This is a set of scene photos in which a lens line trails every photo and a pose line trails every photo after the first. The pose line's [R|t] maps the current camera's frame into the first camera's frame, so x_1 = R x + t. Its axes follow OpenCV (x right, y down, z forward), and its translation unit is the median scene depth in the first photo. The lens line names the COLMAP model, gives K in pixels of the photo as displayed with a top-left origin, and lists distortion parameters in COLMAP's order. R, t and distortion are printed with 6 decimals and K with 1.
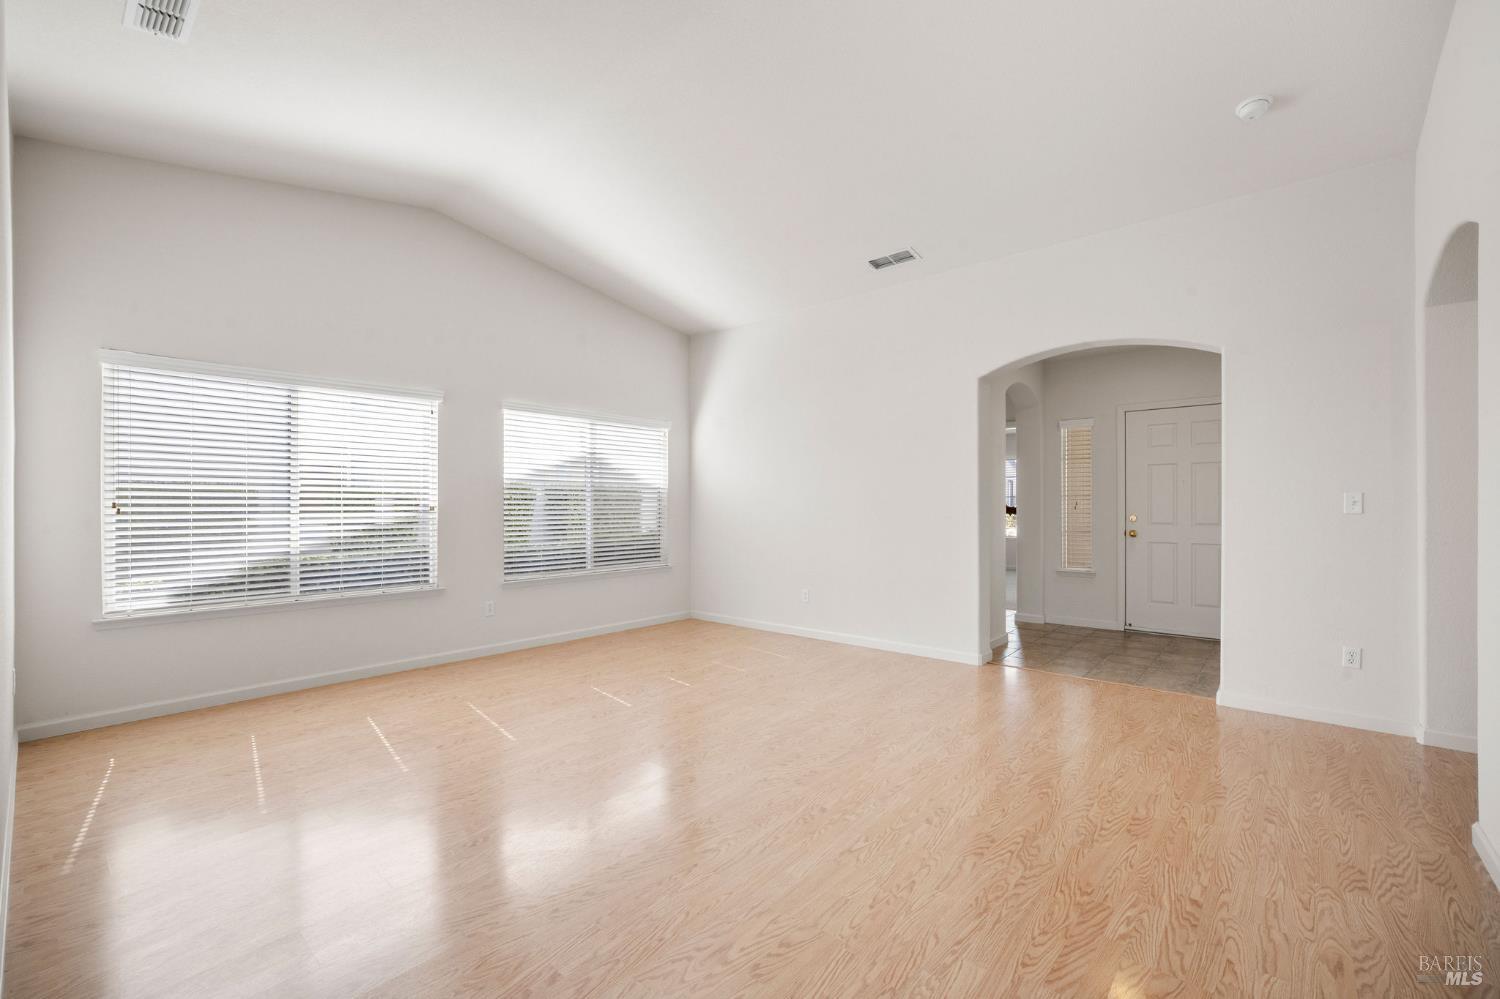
lens RADIAL K [[630.9, 0, 744.0], [0, 630.9, 502.7], [0, 0, 1]] dist [-0.002407, 0.001261]
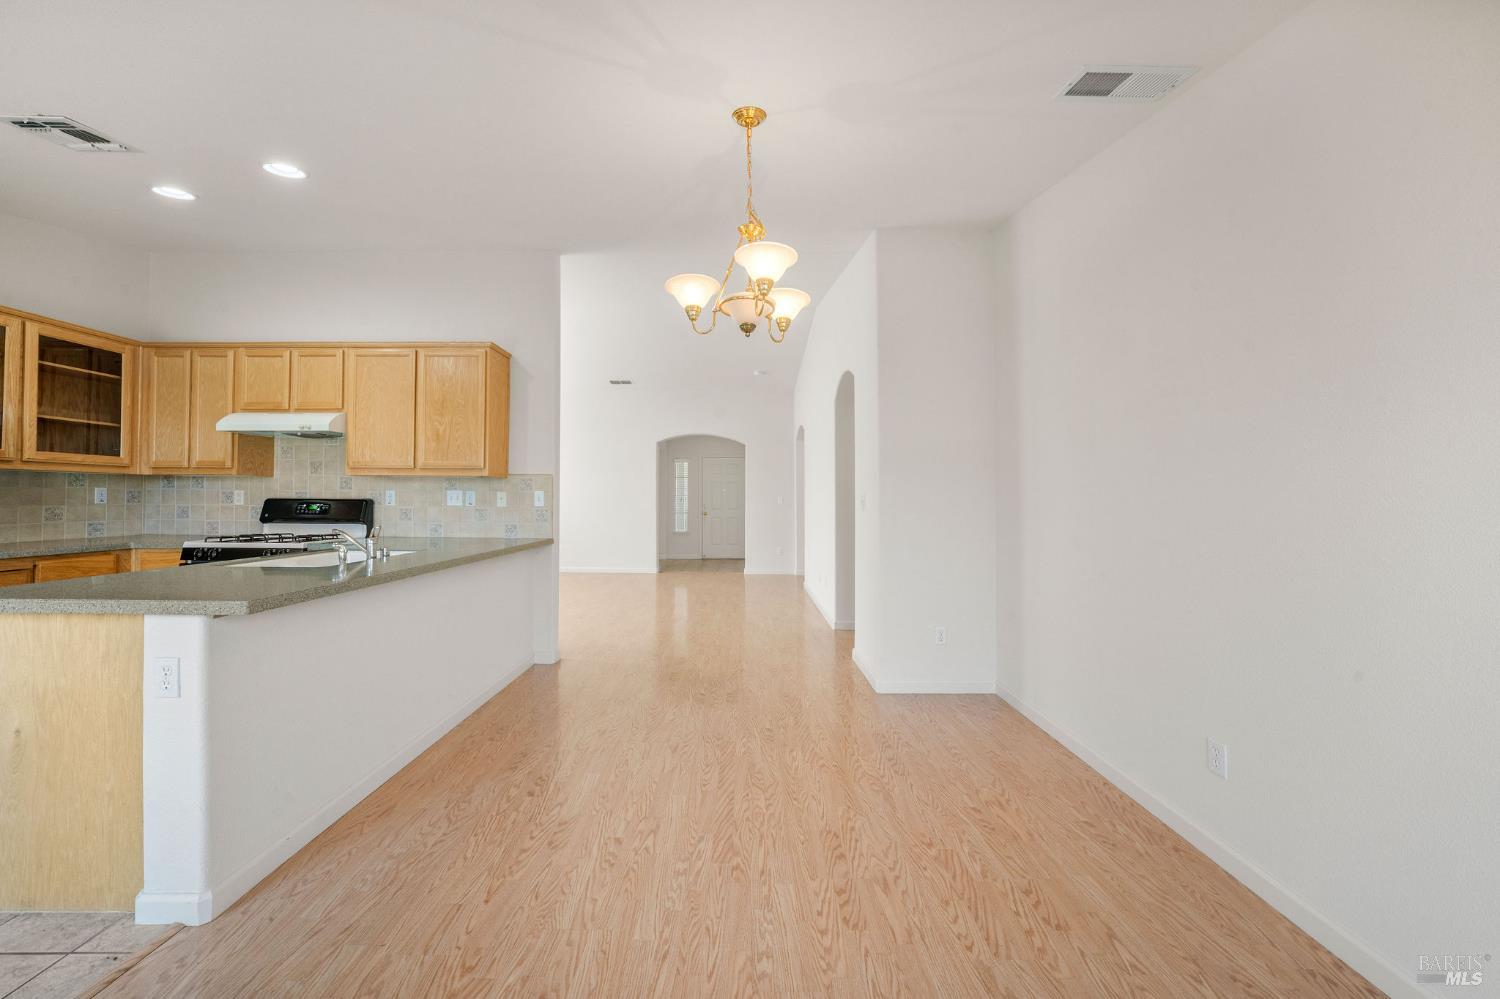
lens RADIAL K [[547.8, 0, 741.3], [0, 547.8, 495.3], [0, 0, 1]] dist [-0.001346, 0.002409]
pose [[0.756320, 0.017299, 0.653973, -0.950924], [-0.016374, 0.999838, -0.007511, -0.008856], [-0.653997, -0.005027, 0.756480, -0.920751]]
